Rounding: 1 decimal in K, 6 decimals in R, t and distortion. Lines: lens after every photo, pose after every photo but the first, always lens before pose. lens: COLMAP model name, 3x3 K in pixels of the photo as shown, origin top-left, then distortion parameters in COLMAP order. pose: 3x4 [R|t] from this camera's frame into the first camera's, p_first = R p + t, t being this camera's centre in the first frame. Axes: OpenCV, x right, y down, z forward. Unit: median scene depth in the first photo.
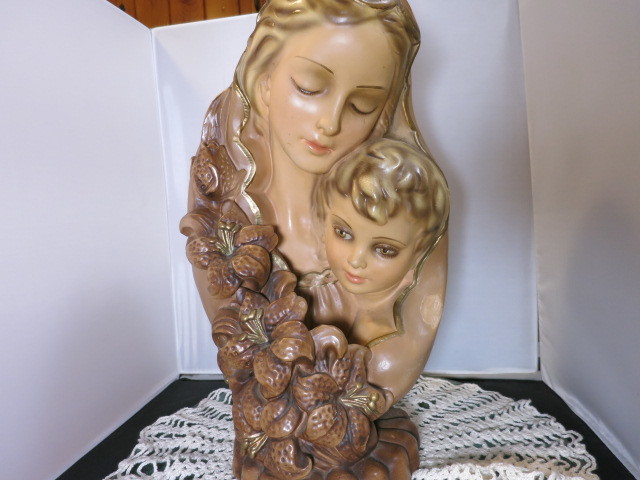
lens RADIAL K [[485.5, 0, 315.7], [0, 485.5, 225.6], [0, 0, 1]] dist [-0.000707, 0.002639]
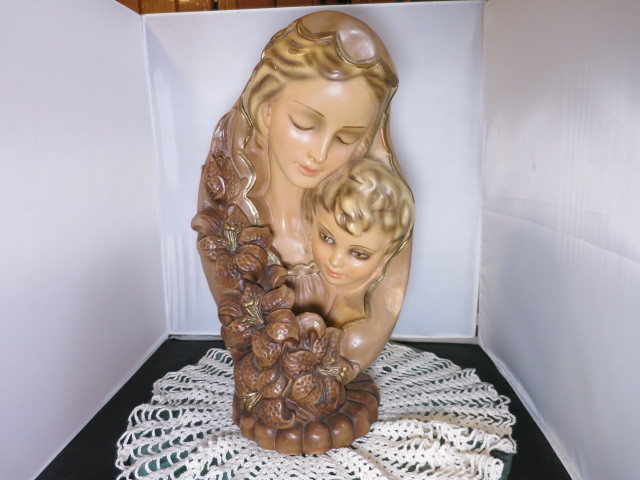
lens RADIAL K [[485.5, 0, 313.0], [0, 485.5, 234.5], [0, 0, 1]] dist [-0.000707, 0.002639]
pose [[0.998829, 0.038377, 0.029461, -0.014248], [-0.041574, 0.992269, 0.116933, -0.134876], [-0.024745, -0.118020, 0.992703, -0.217666]]
